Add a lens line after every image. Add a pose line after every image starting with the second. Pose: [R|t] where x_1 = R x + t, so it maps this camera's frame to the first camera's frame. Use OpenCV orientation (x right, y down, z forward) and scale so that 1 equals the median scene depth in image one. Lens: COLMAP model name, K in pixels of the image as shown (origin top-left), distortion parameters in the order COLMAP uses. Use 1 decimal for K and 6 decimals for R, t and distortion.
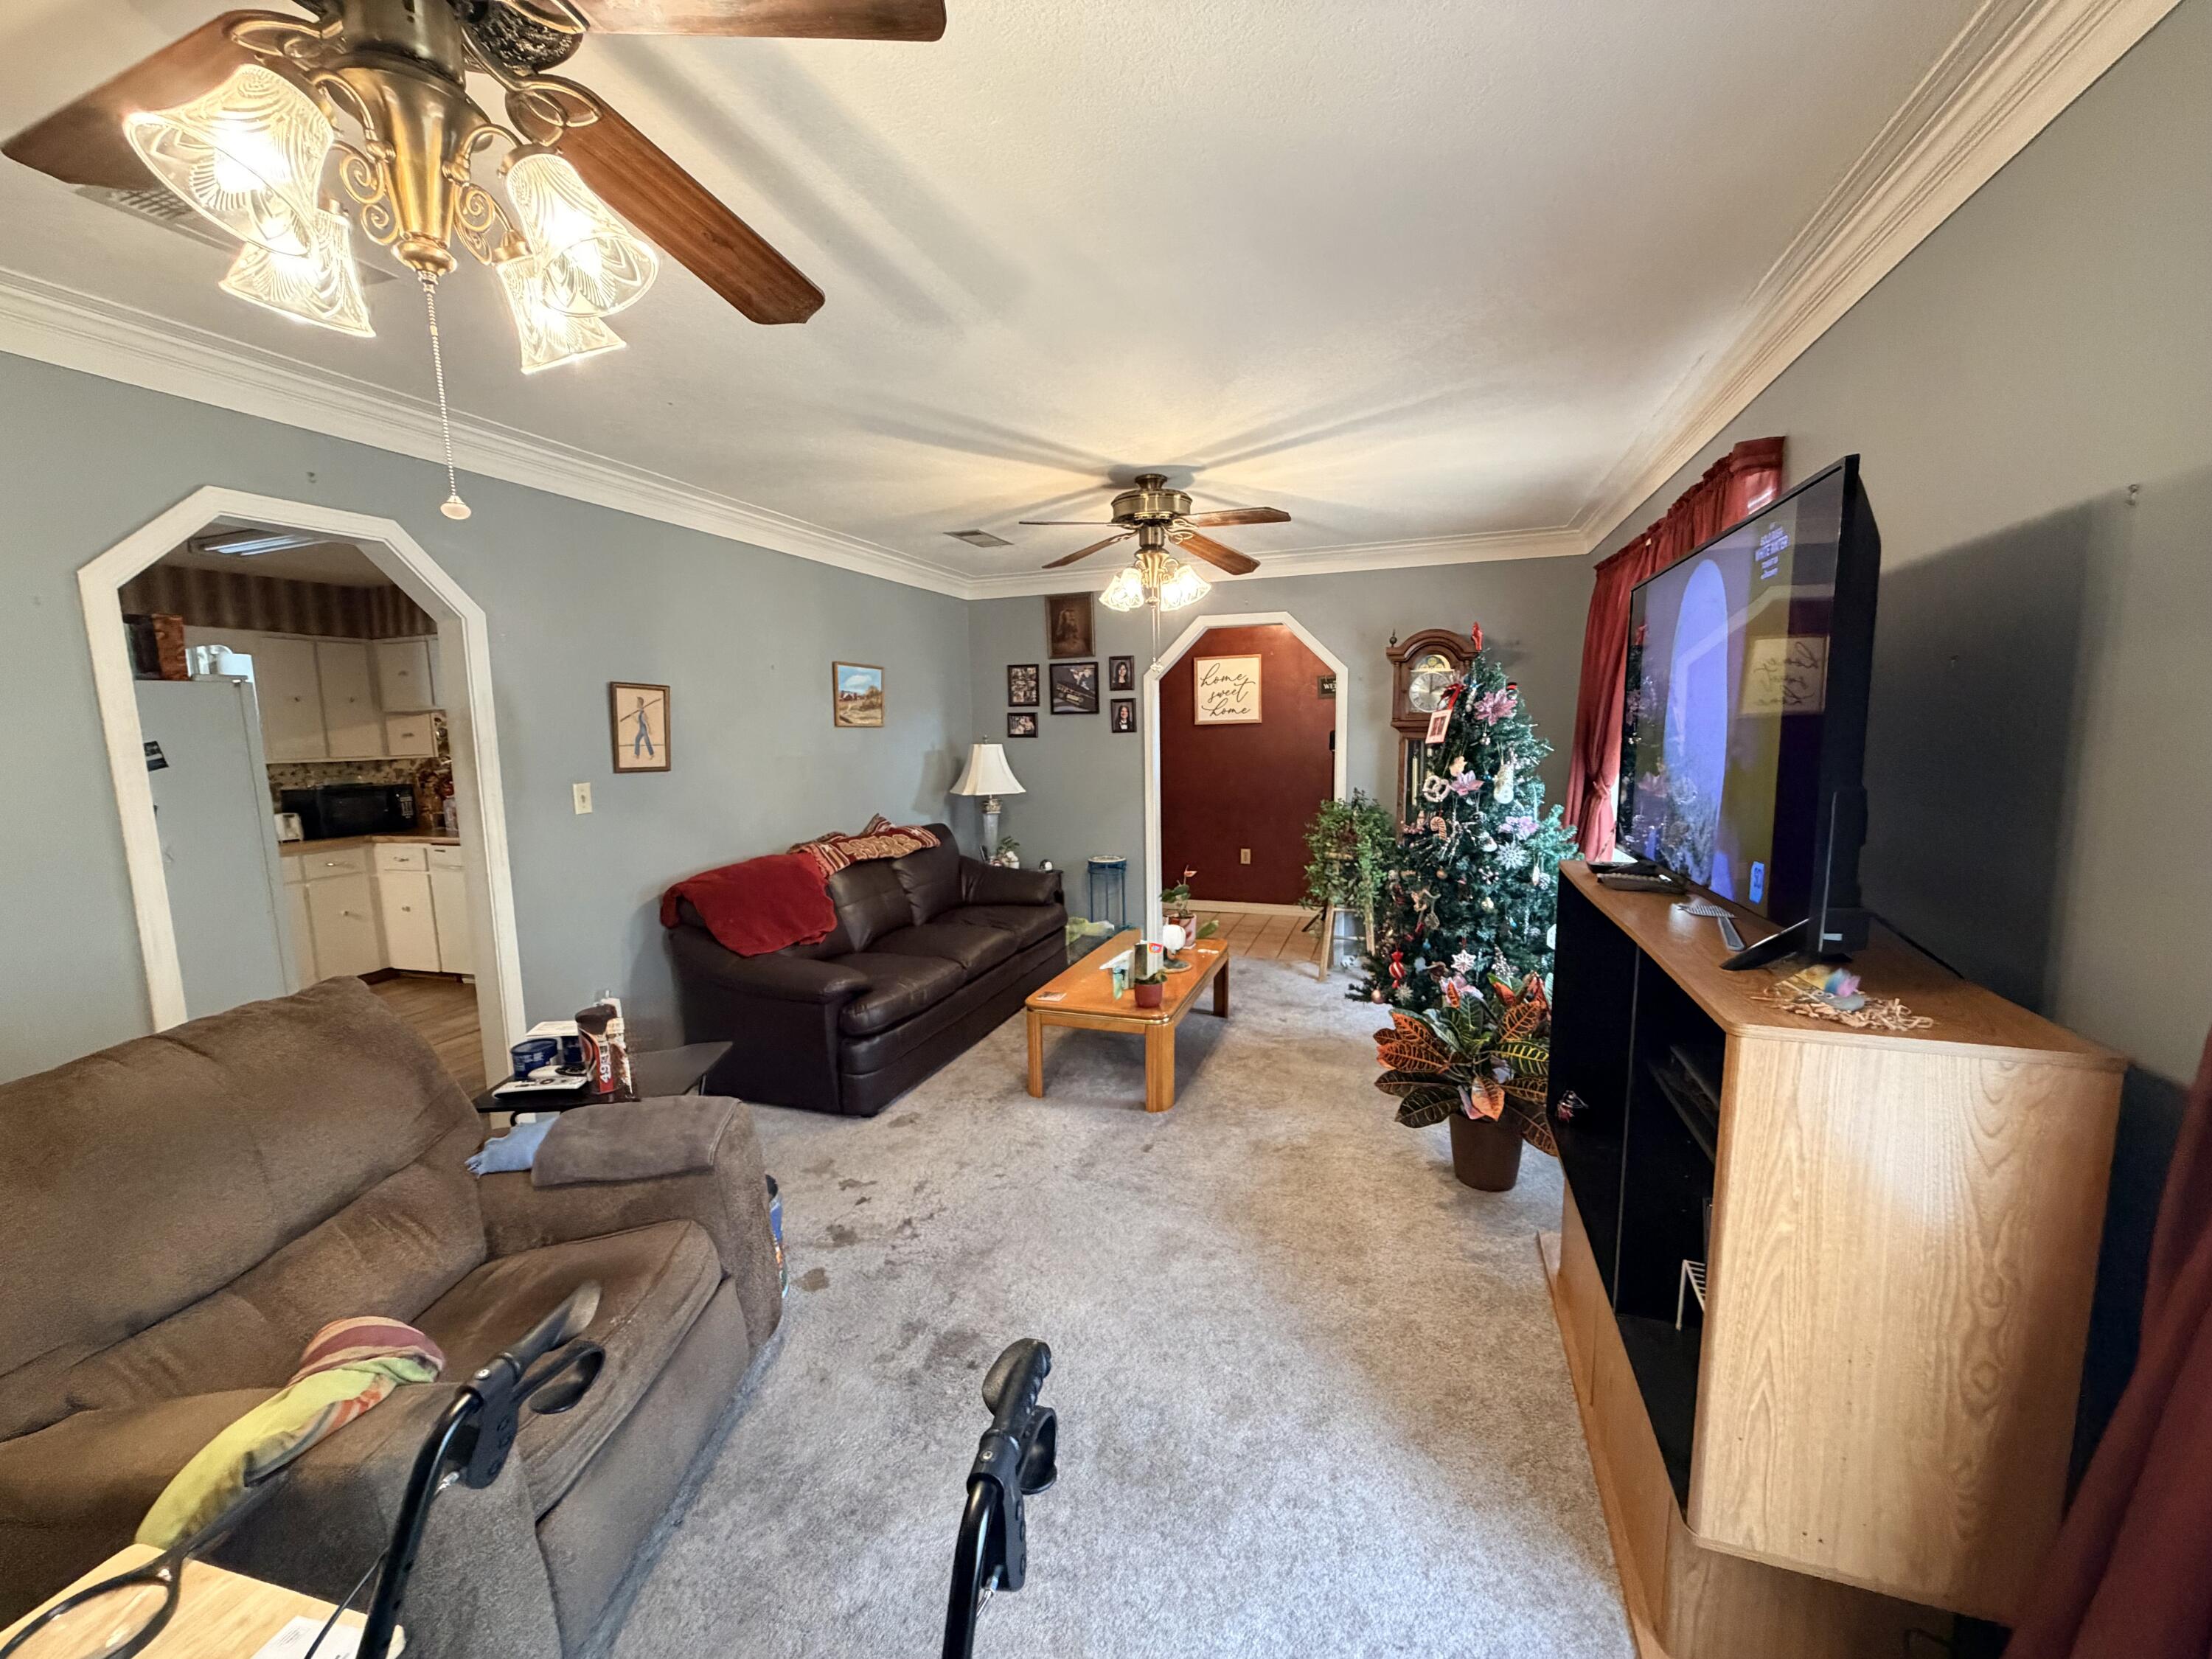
lens RADIAL K [[882.2, 0, 1096.9], [0, 882.2, 839.3], [0, 0, 1]] dist [0.001408, 0.000503]
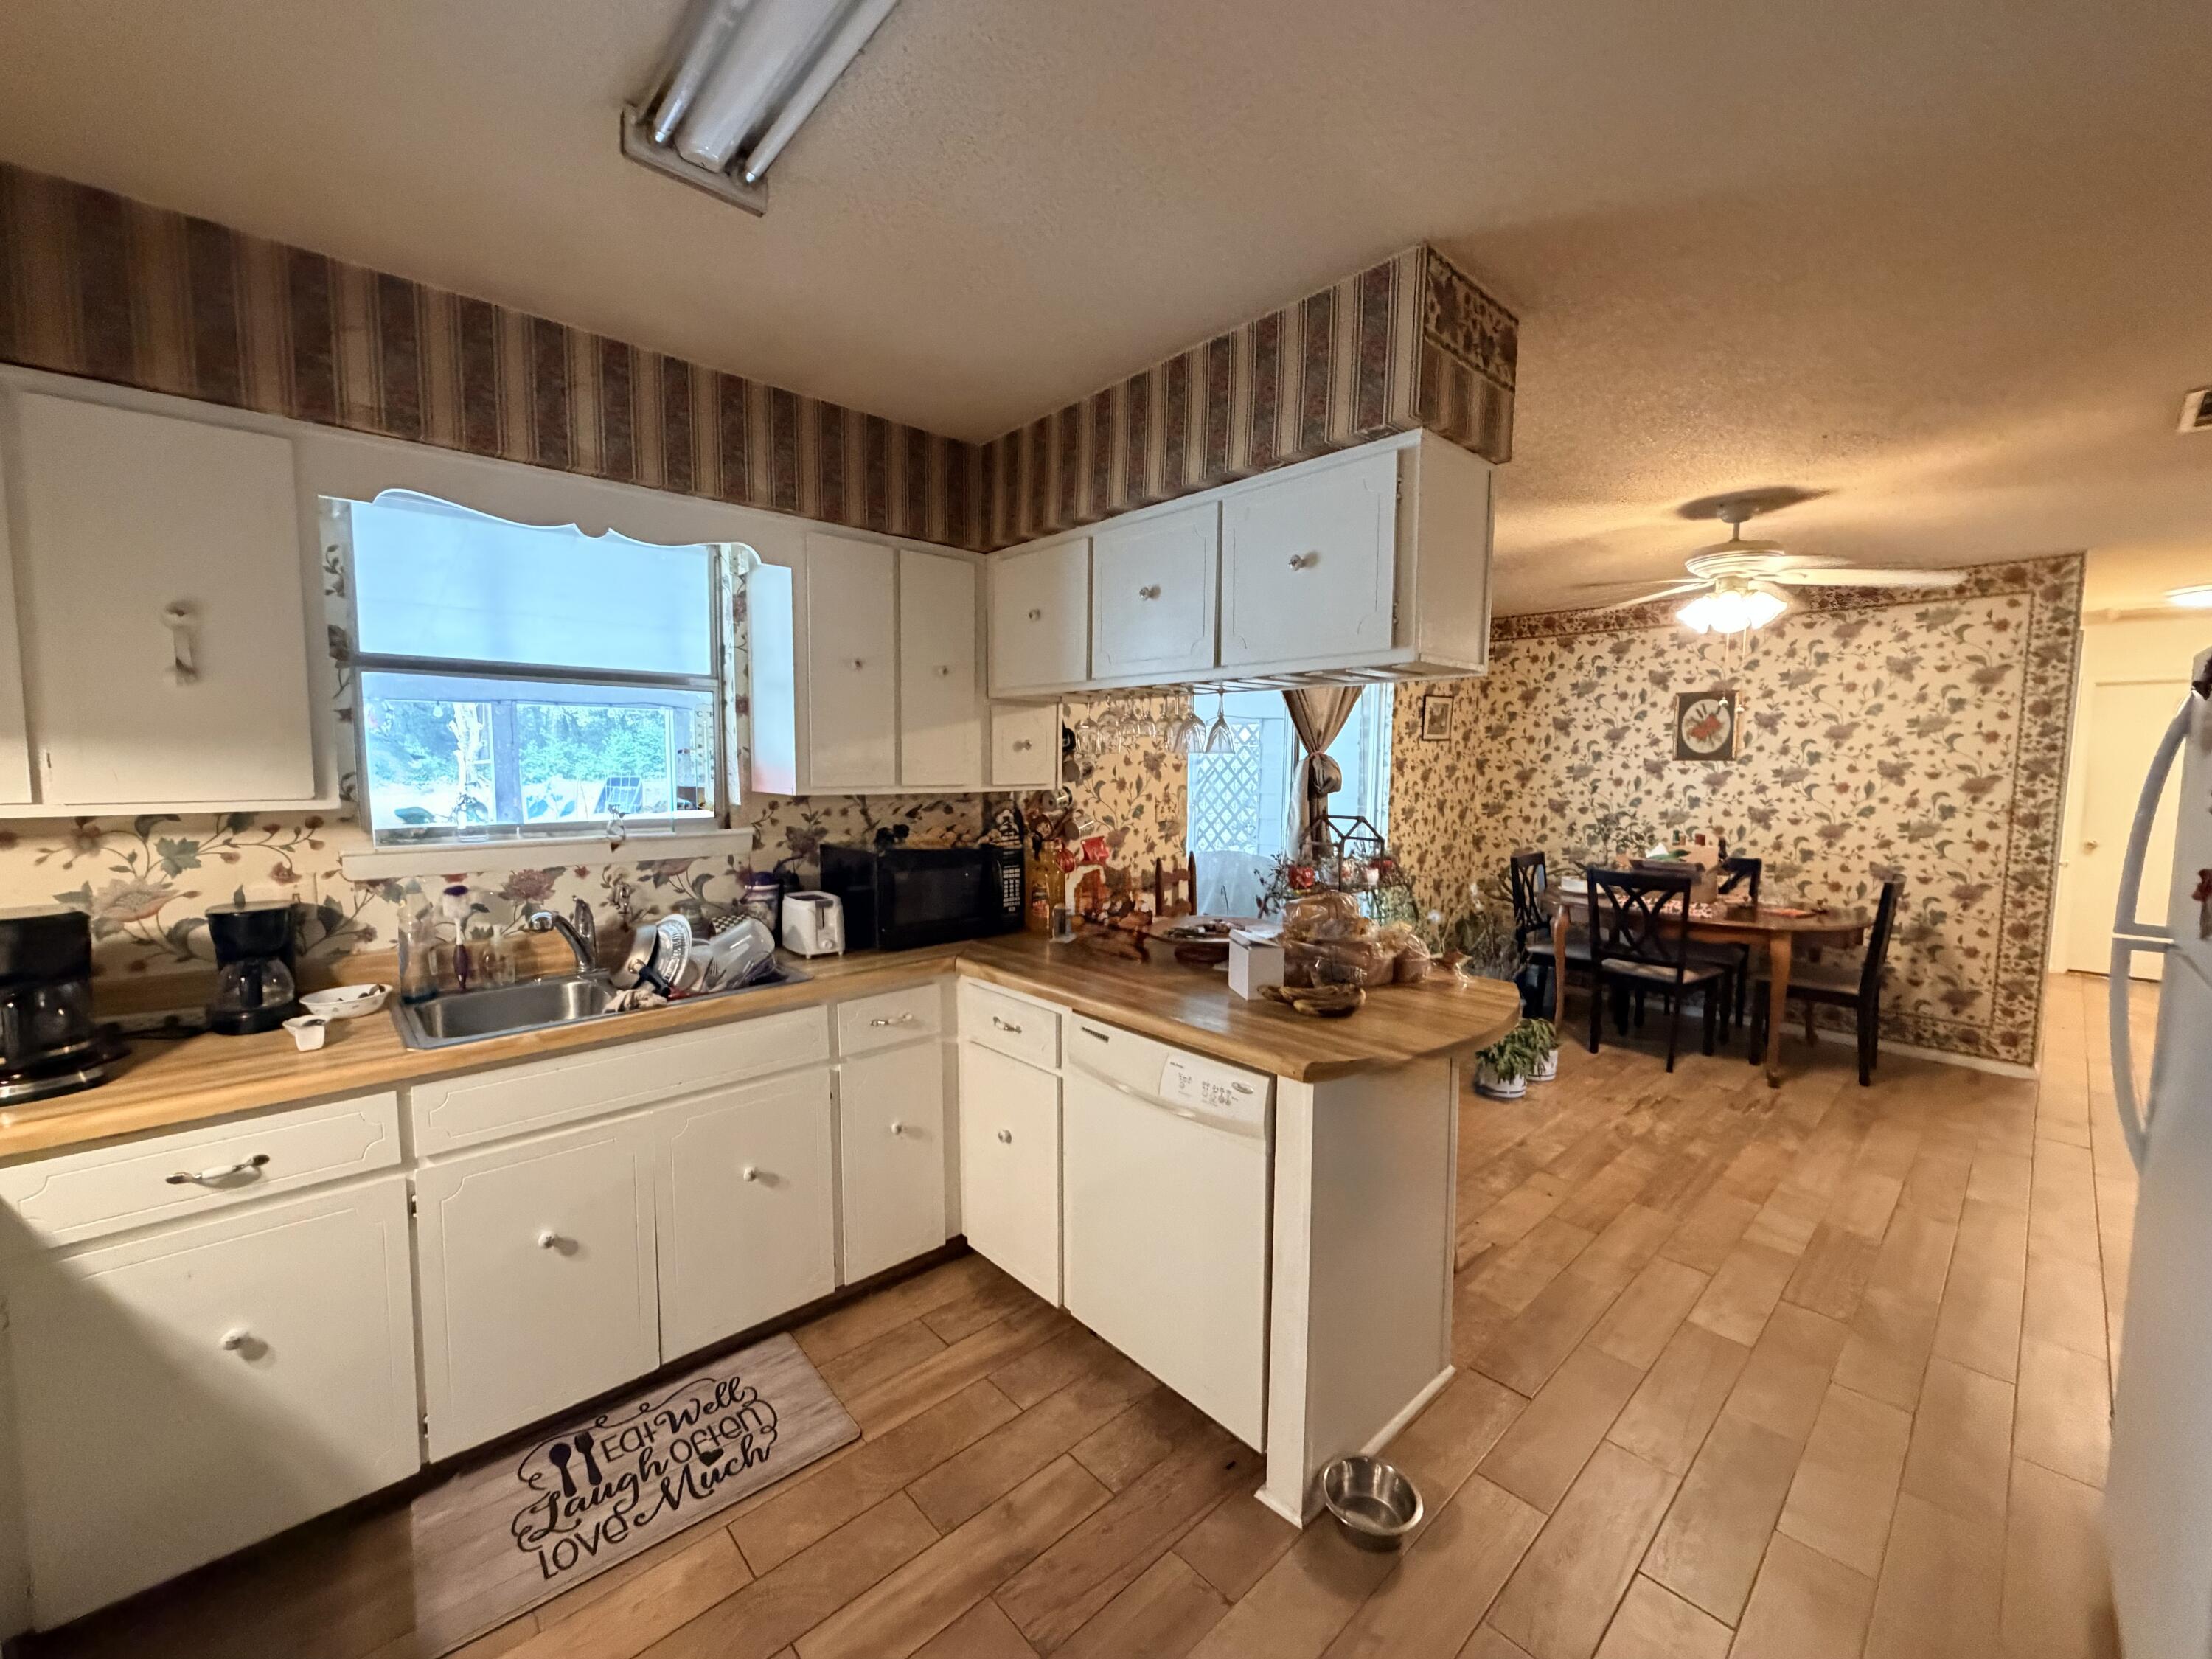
lens RADIAL K [[882.2, 0, 1093.1], [0, 882.2, 832.4], [0, 0, 1]] dist [0.001408, 0.000503]
pose [[0.881993, 0.068150, -0.466309, -0.534979], [-0.083852, 0.996394, -0.012980, -0.068875], [0.463743, 0.050549, 0.884527, 0.608163]]
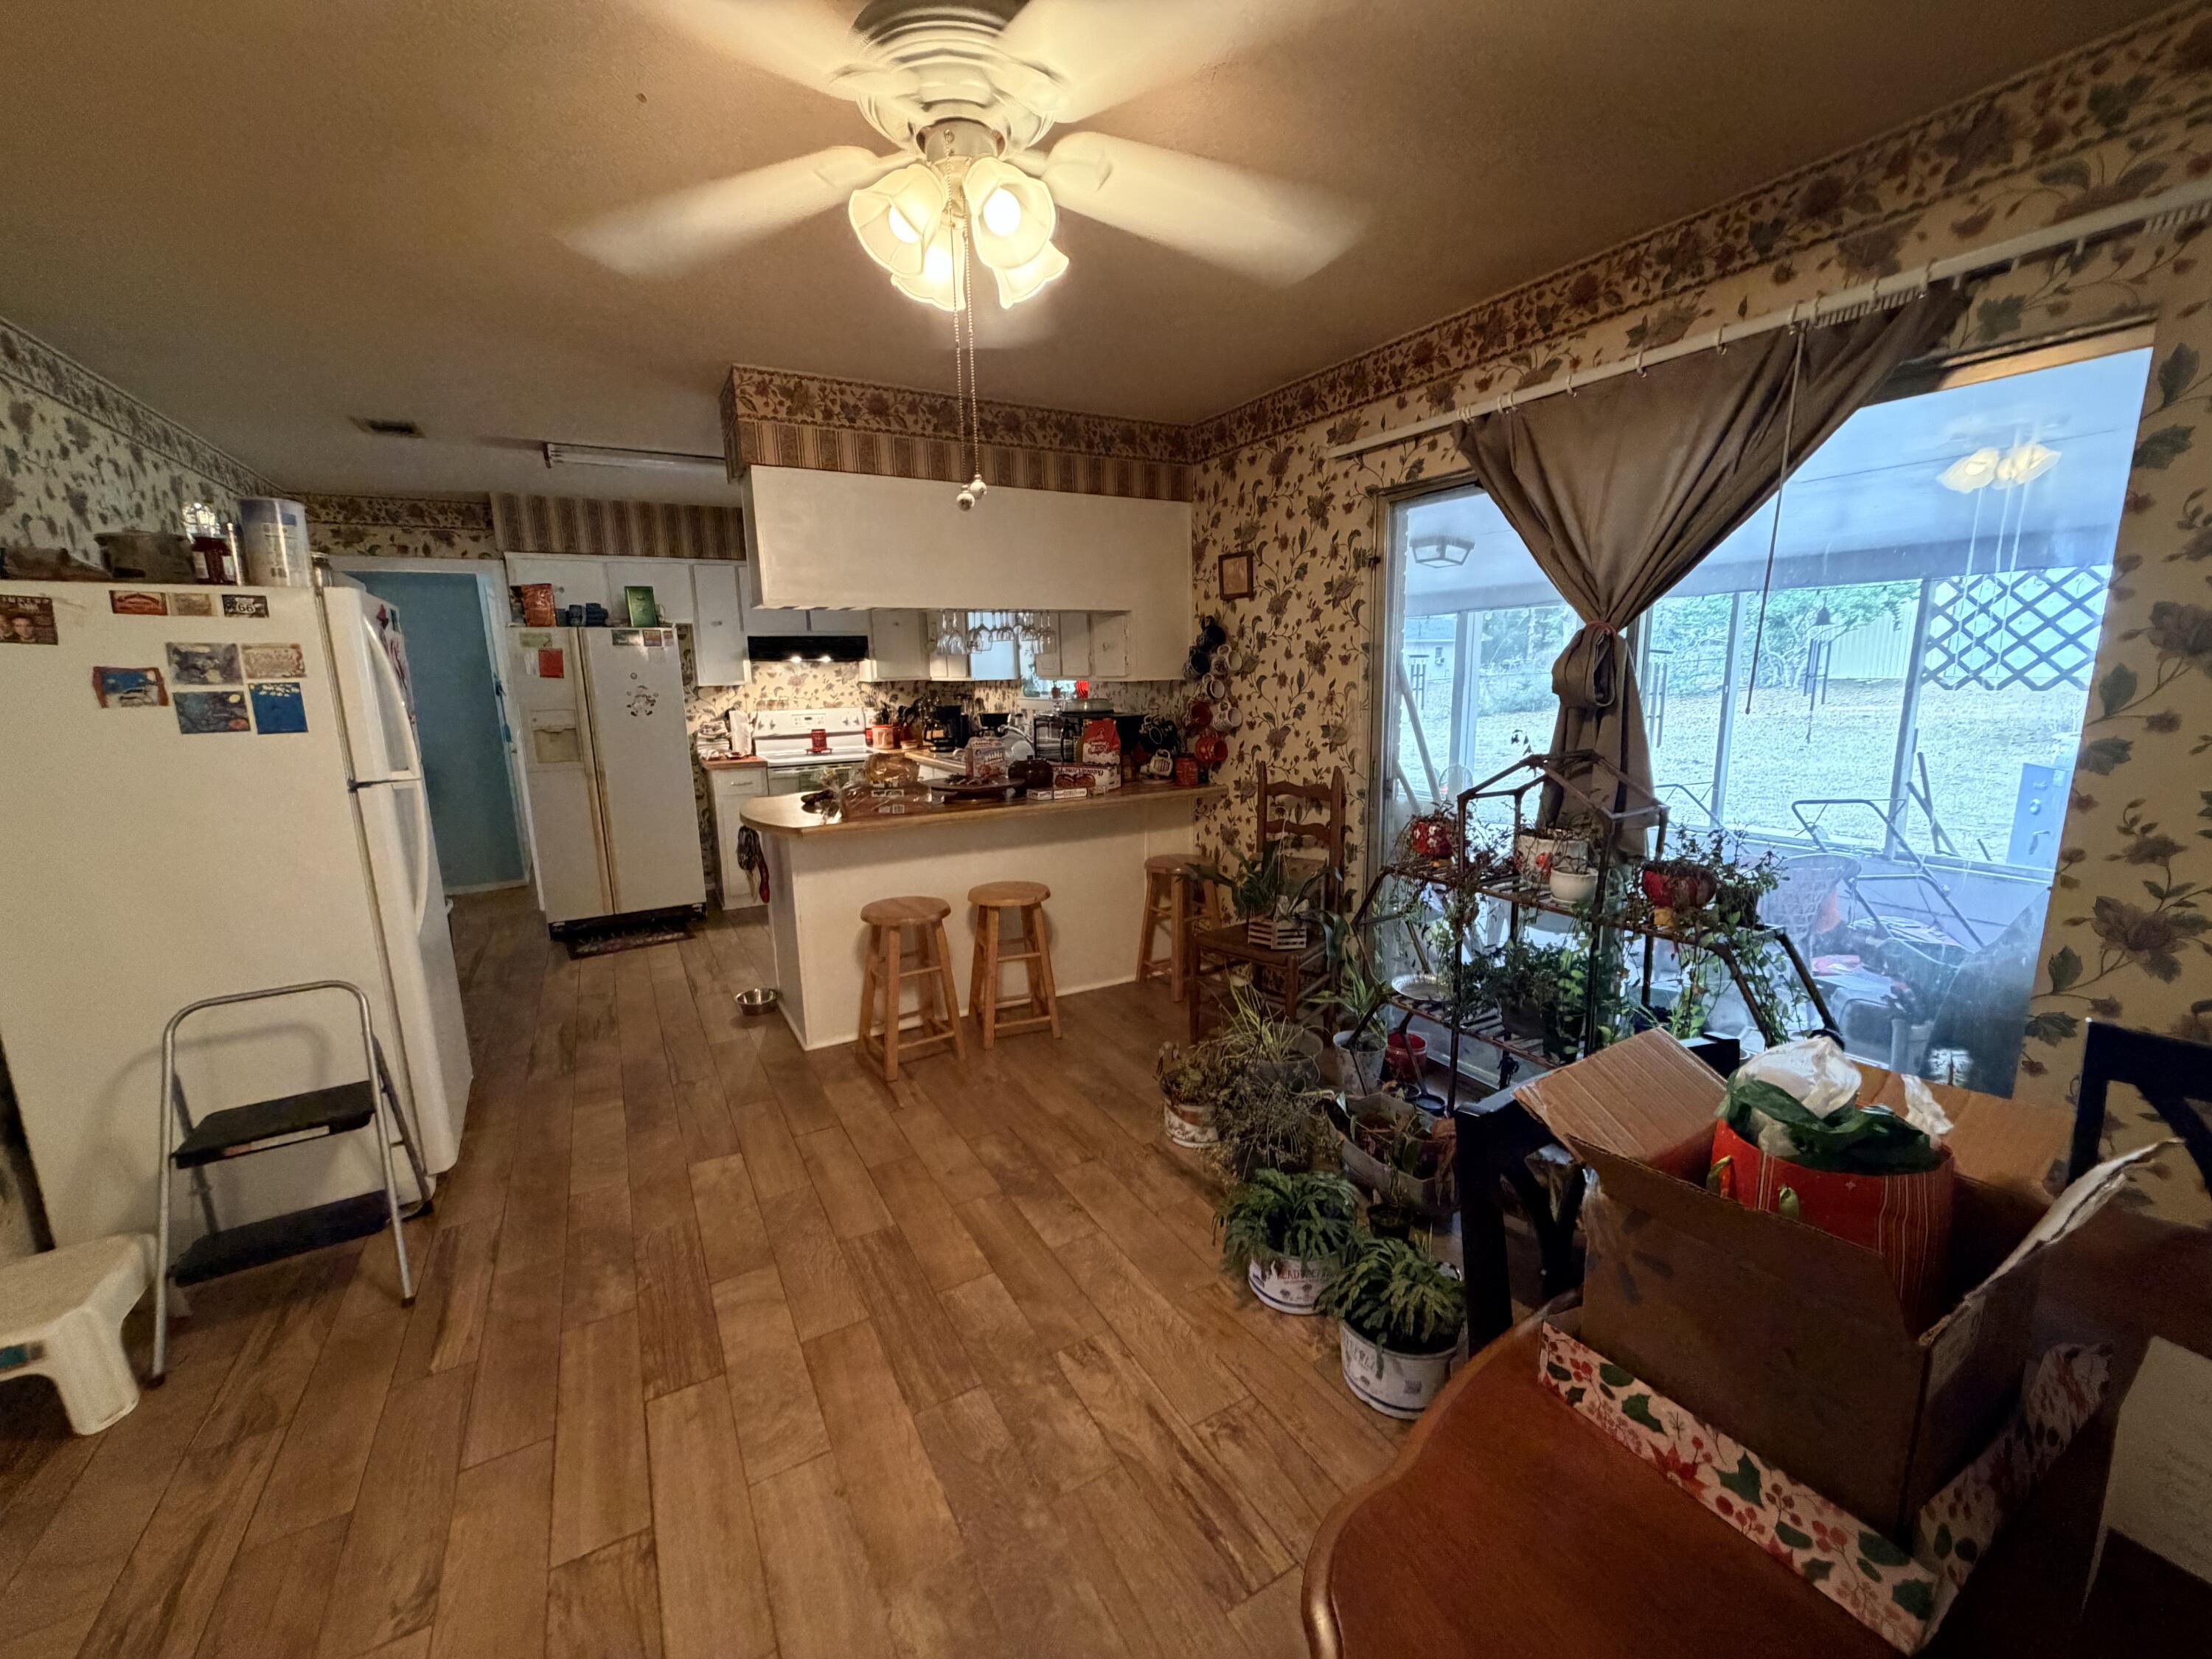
lens RADIAL K [[882.2, 0, 1099.5], [0, 882.2, 827.5], [0, 0, 1]] dist [0.001408, 0.000503]
pose [[-0.652150, 0.173807, -0.737896, -0.312573], [-0.057155, 0.959320, 0.276476, -0.163065], [0.755932, 0.222478, -0.615687, 1.378450]]
